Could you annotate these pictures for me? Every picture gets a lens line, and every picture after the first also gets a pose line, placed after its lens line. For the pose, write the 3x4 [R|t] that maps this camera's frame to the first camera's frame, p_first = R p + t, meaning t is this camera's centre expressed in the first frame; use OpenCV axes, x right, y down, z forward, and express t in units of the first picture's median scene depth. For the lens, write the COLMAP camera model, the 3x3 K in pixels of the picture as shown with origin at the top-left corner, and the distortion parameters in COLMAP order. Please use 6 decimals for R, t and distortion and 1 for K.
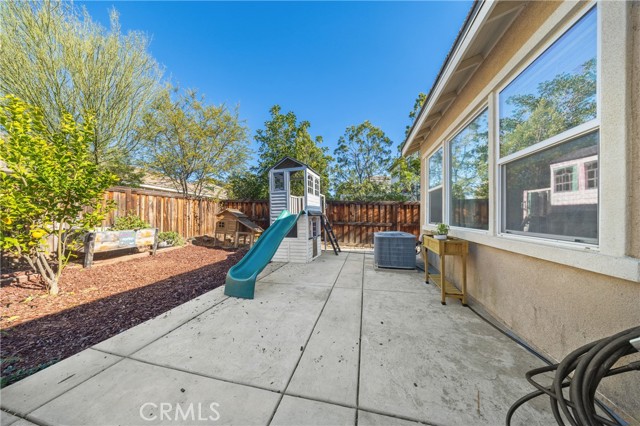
lens RADIAL K [[187.0, 0, 308.7], [0, 187.0, 215.6], [0, 0, 1]] dist [-0.000043, -0.000179]
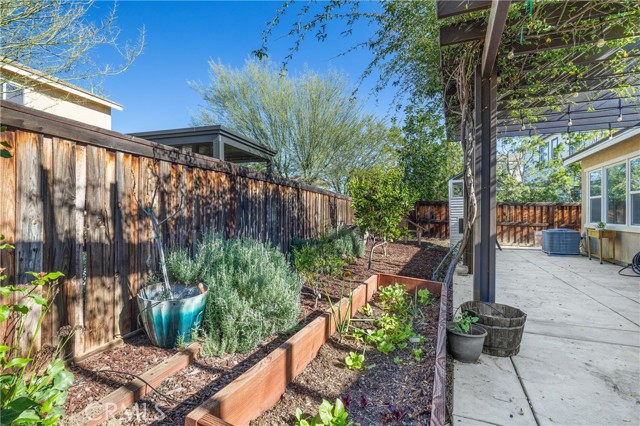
lens RADIAL K [[318.2, 0, 317.8], [0, 318.2, 216.0], [0, 0, 1]] dist [0.003609, 0.000647]
pose [[0.993884, -0.004629, -0.110332, -0.693534], [0.004855, 0.999987, 0.001780, -0.011090], [0.110322, -0.002305, 0.993893, -0.989404]]
